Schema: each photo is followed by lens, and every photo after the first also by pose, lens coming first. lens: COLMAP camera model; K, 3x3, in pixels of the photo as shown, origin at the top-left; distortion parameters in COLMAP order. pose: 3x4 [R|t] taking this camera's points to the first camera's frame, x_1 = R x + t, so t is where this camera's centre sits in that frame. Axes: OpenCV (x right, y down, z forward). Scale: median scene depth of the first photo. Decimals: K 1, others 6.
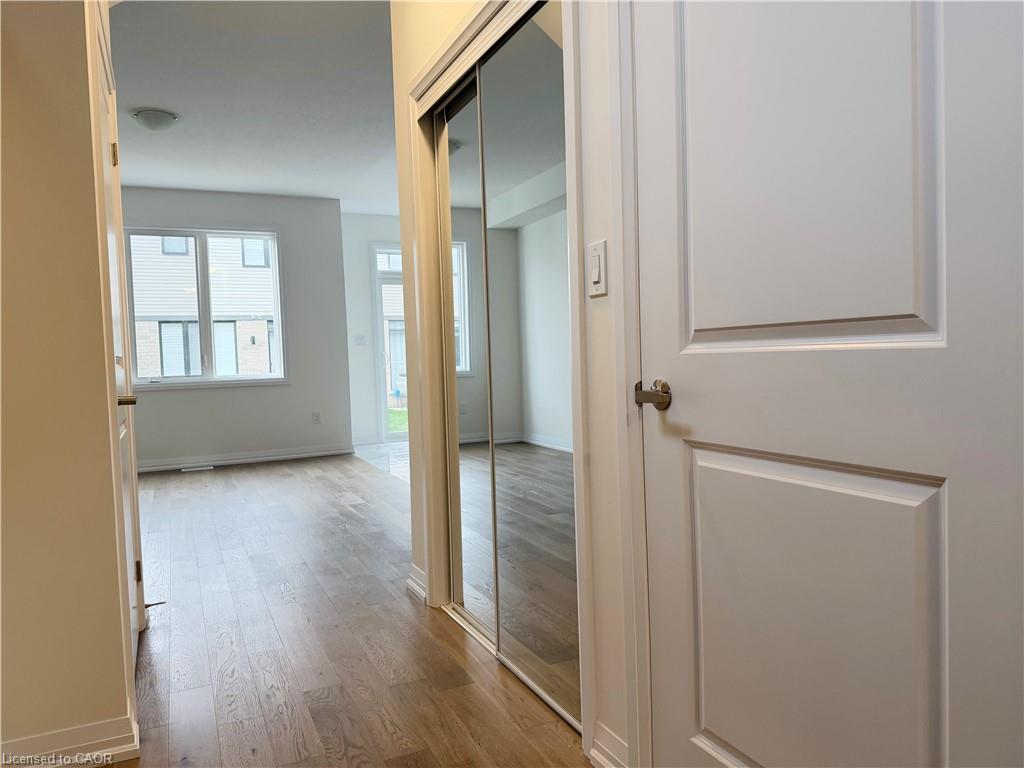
lens RADIAL K [[730.3, 0, 521.9], [0, 730.3, 378.2], [0, 0, 1]] dist [0.069831, -0.073991]
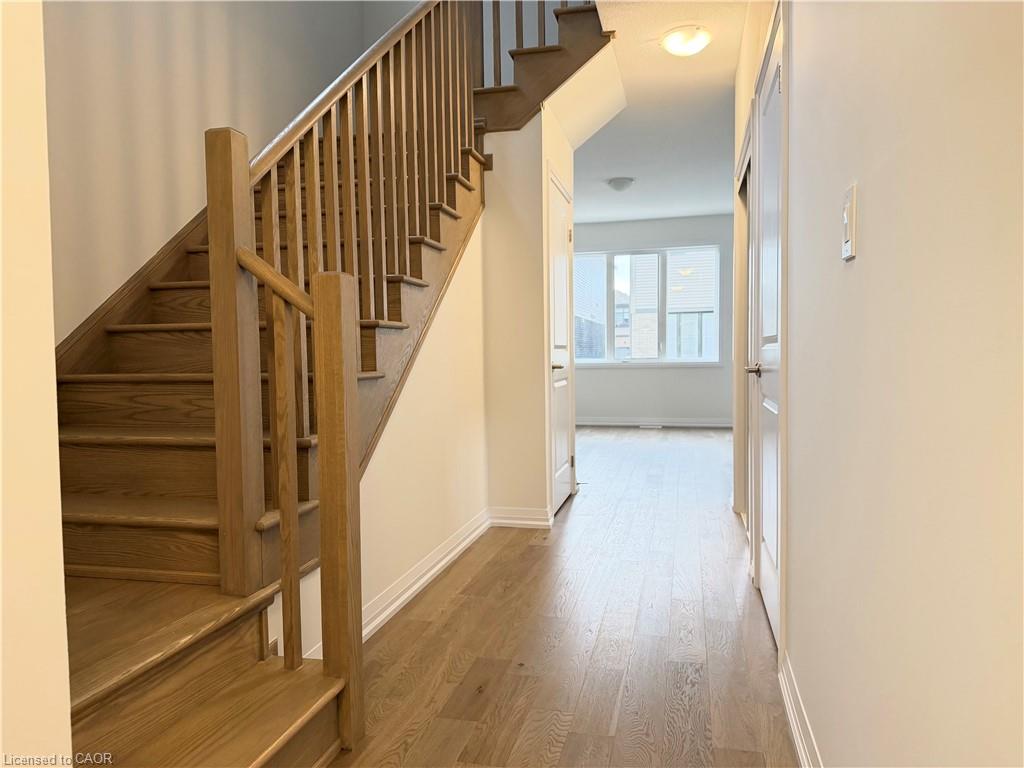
lens RADIAL K [[730.3, 0, 495.0], [0, 730.3, 388.7], [0, 0, 1]] dist [0.069831, -0.073991]
pose [[0.764646, 0.055483, -0.642058, 0.217803], [-0.033897, 0.998371, 0.045906, 0.001437], [0.643558, -0.013338, 0.765281, -0.227494]]
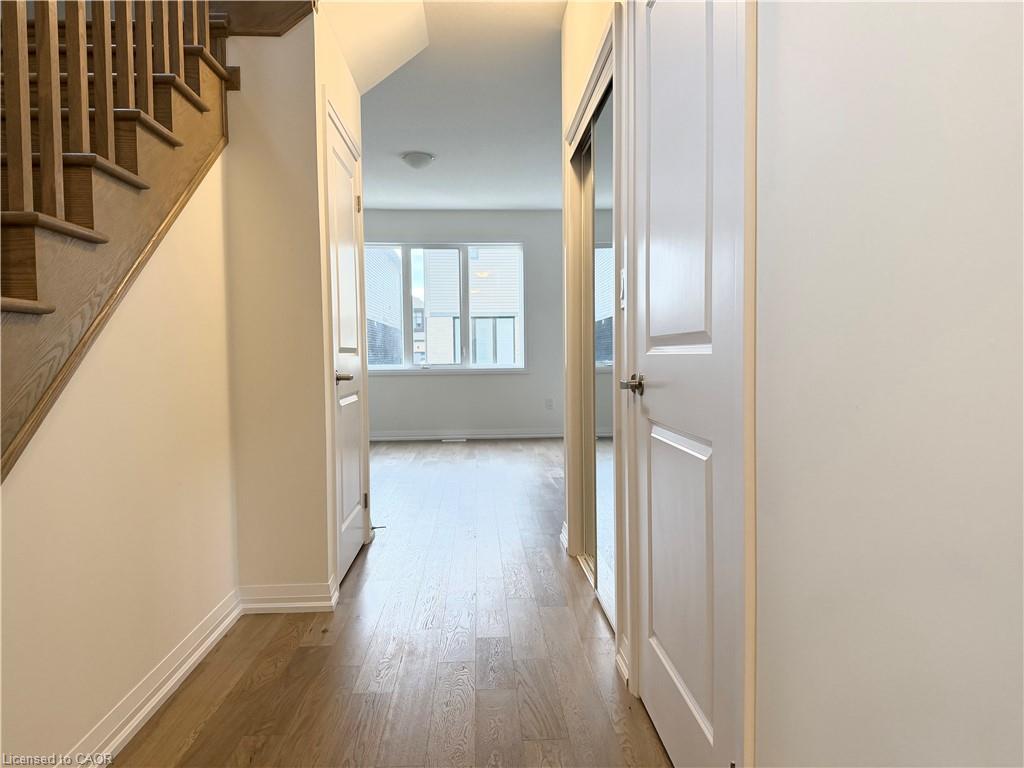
lens RADIAL K [[730.3, 0, 518.3], [0, 730.3, 382.8], [0, 0, 1]] dist [0.069831, -0.073991]
pose [[0.925601, 0.037732, -0.376615, 0.116874], [-0.032278, 0.999263, 0.020784, -0.000297], [0.377122, -0.007082, 0.926137, -0.078517]]
